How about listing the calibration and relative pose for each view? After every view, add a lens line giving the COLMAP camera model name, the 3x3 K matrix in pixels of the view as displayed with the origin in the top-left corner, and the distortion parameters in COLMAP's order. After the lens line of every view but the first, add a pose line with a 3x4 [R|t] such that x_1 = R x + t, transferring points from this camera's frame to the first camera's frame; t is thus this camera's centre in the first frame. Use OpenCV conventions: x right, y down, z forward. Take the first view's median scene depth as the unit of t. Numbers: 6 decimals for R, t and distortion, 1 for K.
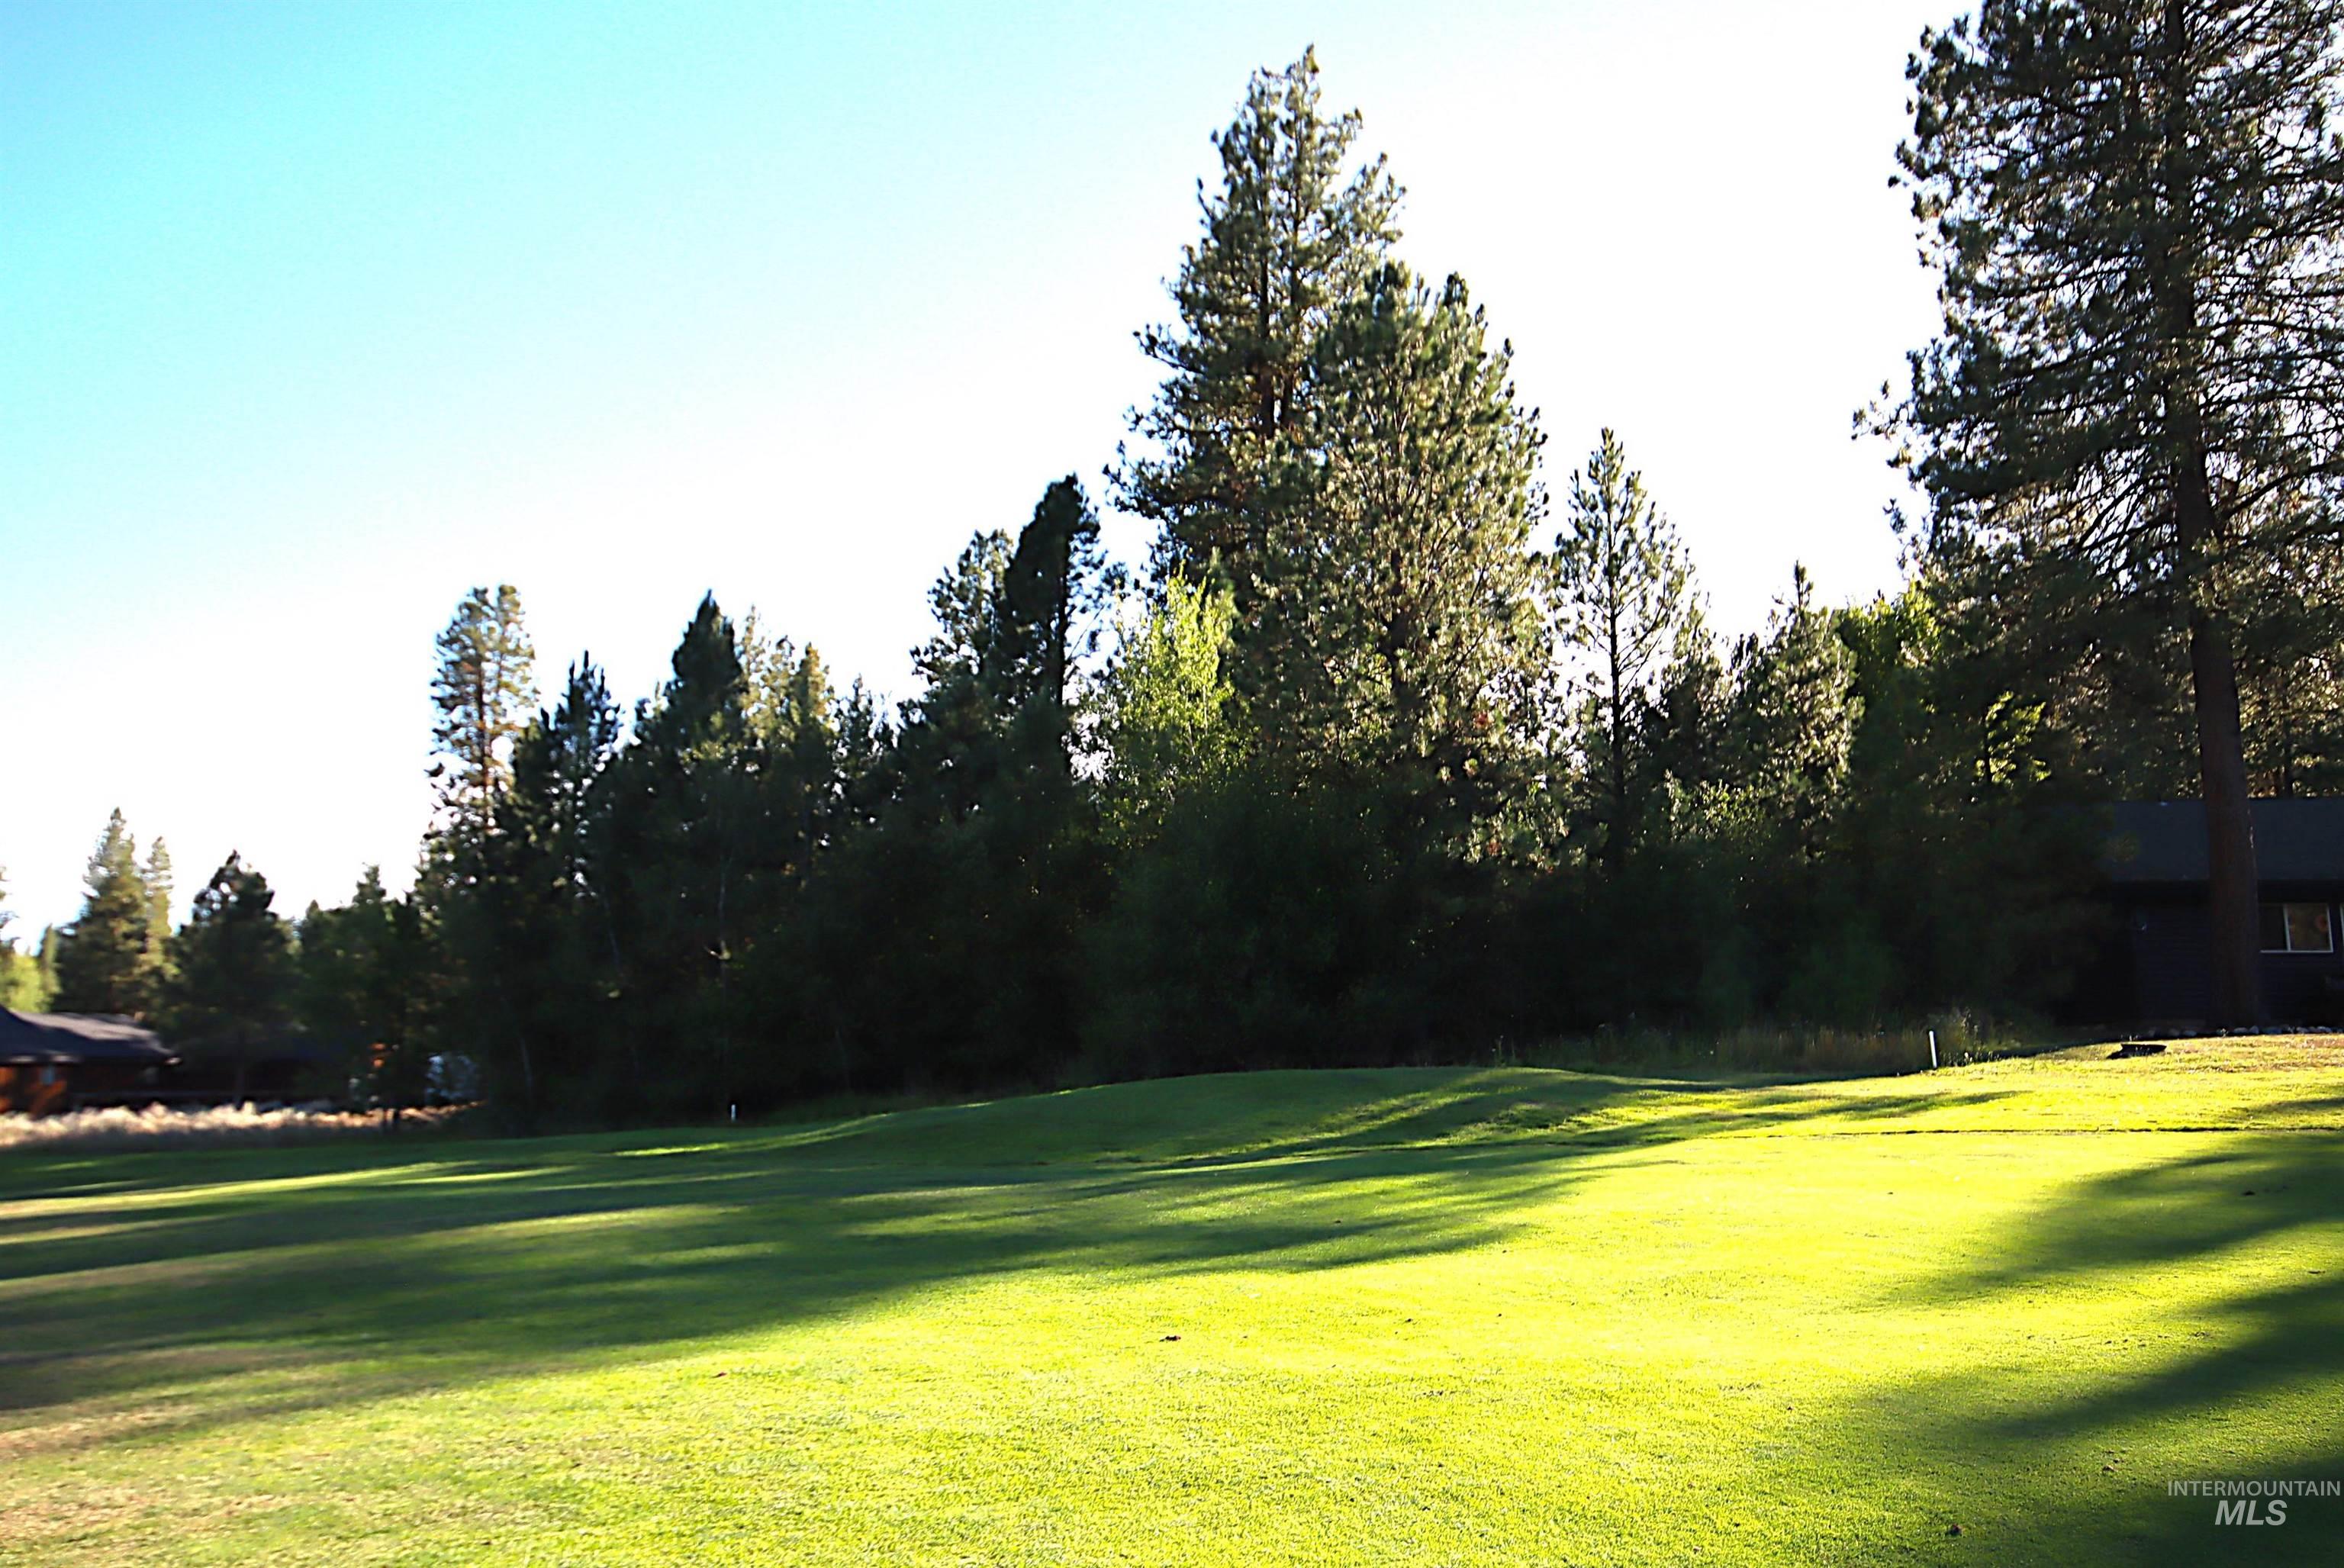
lens RADIAL K [[1486.1, 0, 1171.5], [0, 1486.1, 784.3], [0, 0, 1]] dist [0.007783, 0.000806]
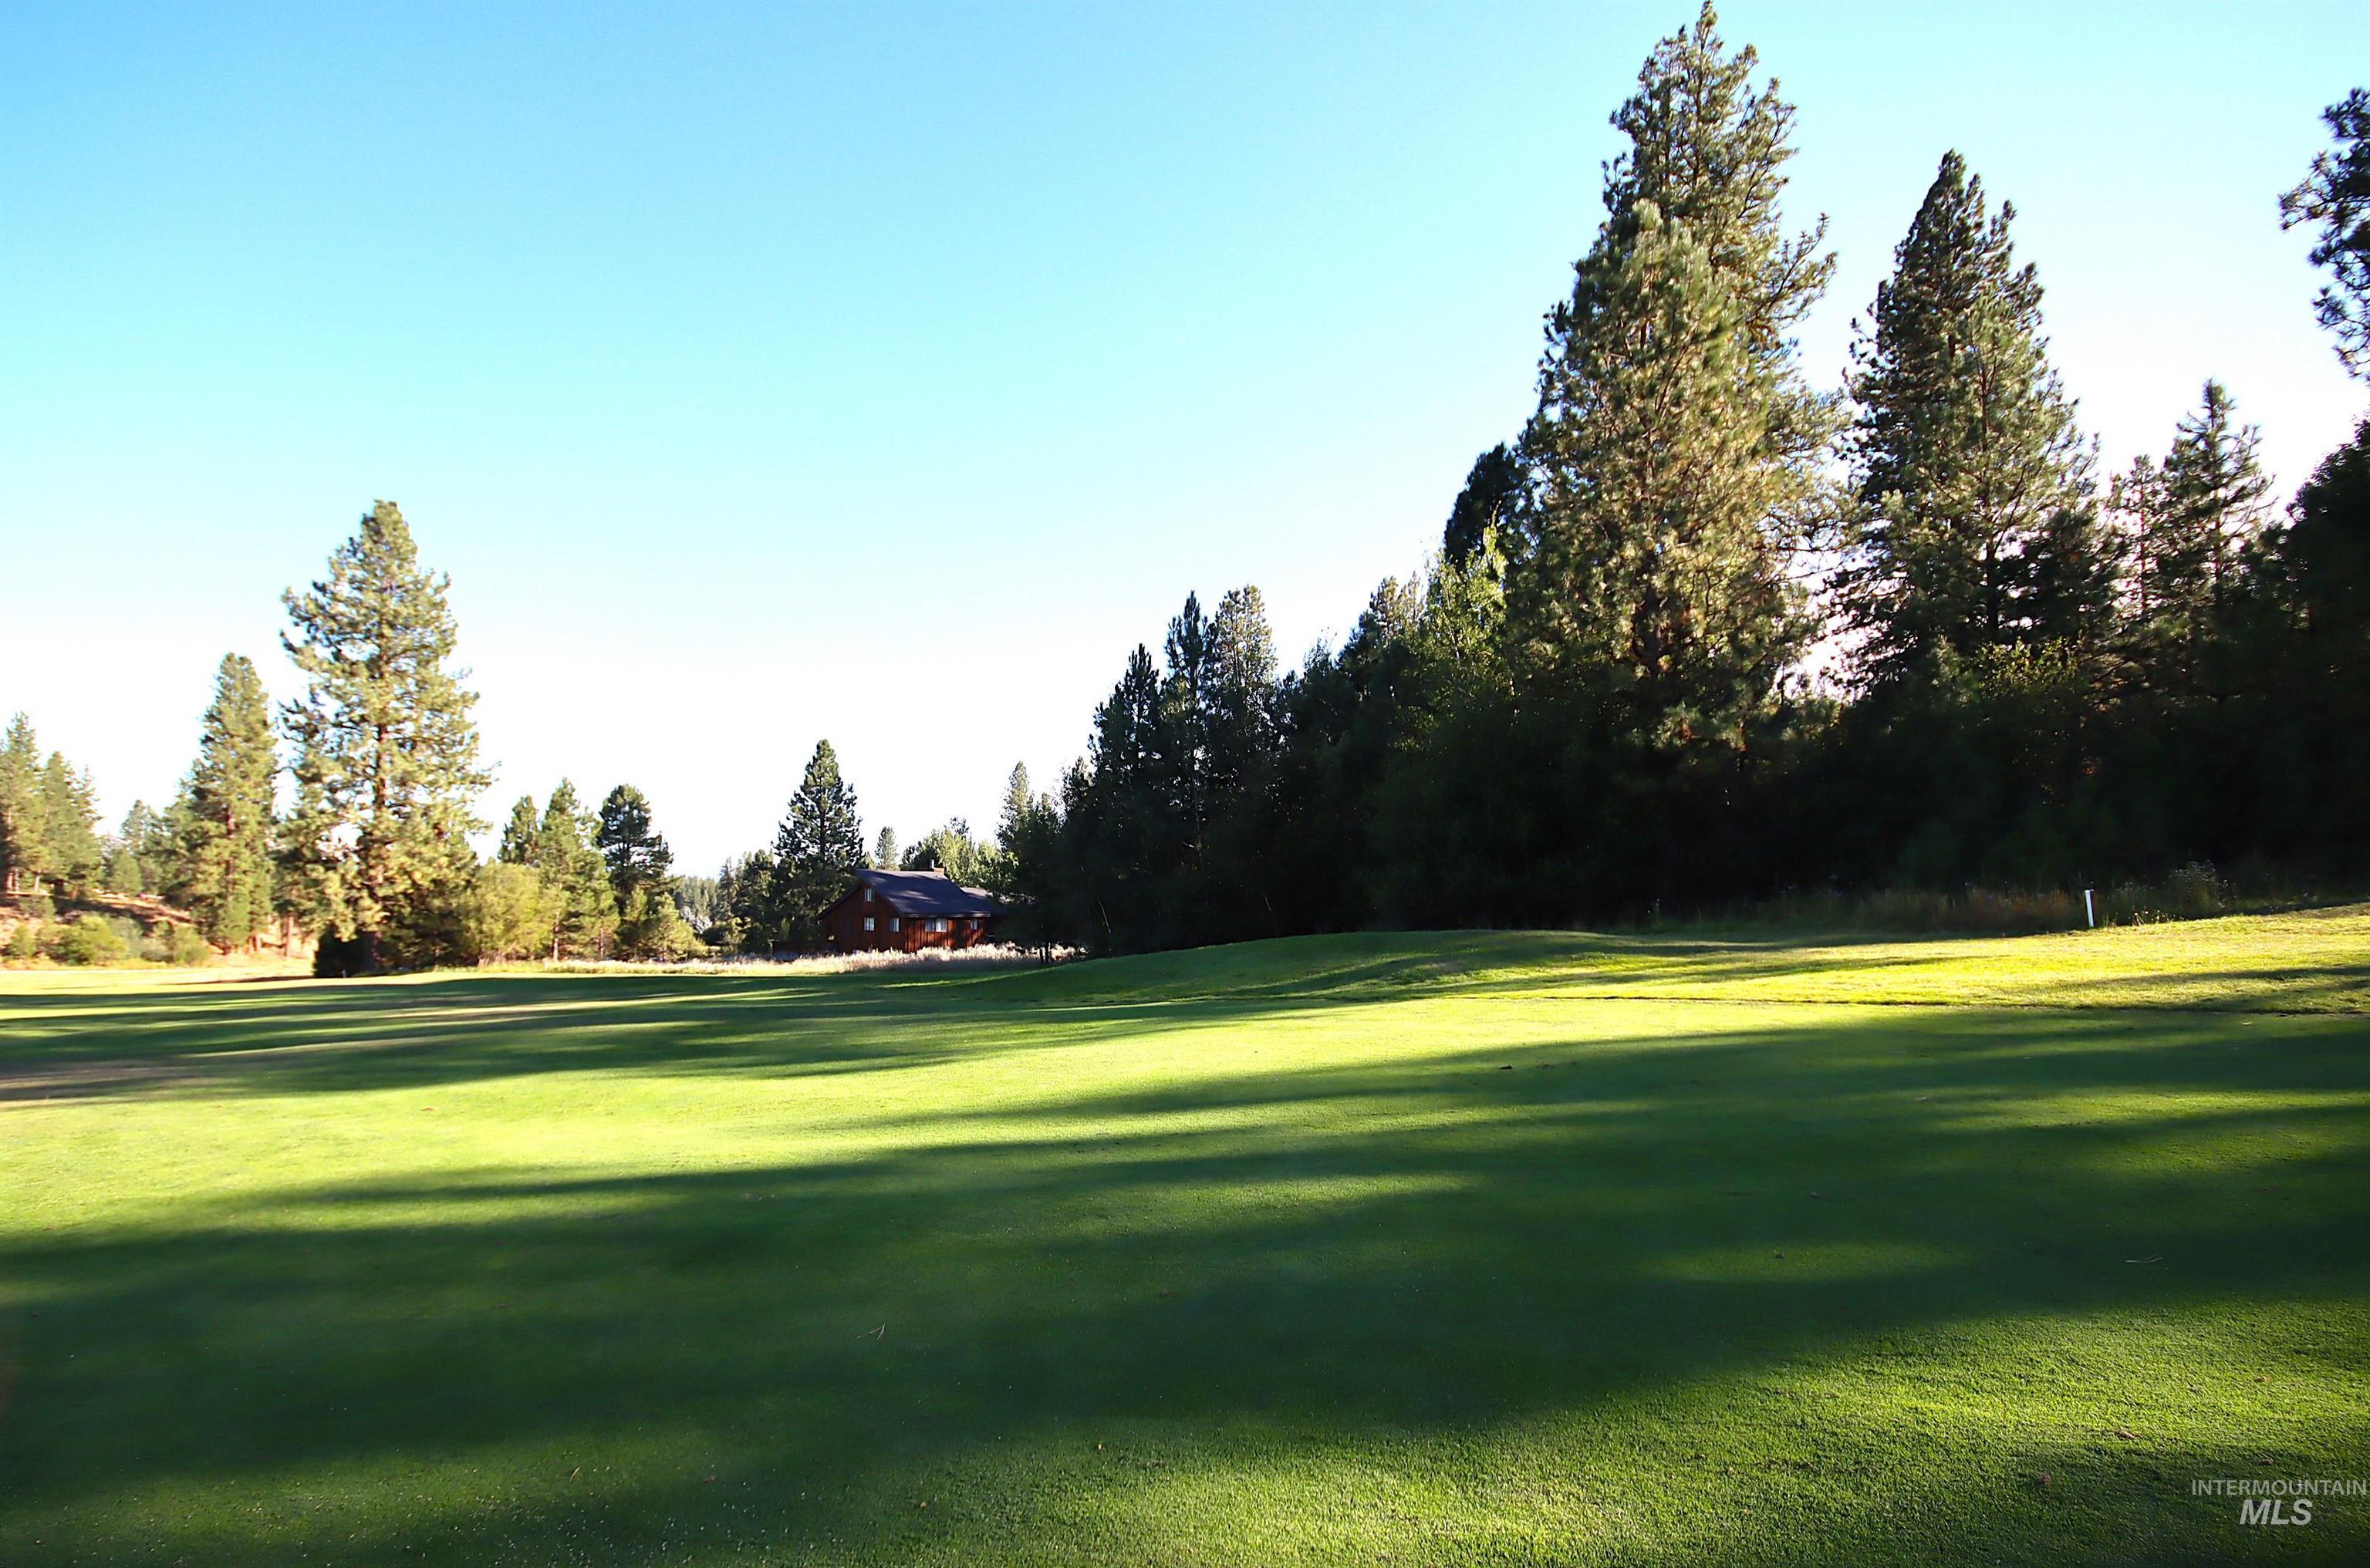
lens RADIAL K [[1134.9, 0, 1184.2], [0, 1134.9, 785.0], [0, 0, 1]] dist [-0.002887, -0.000262]
pose [[0.854375, -0.062151, -0.515927, 0.179356], [0.099573, 0.994005, 0.045151, 0.003133], [0.510028, -0.089948, 0.855442, 0.041546]]
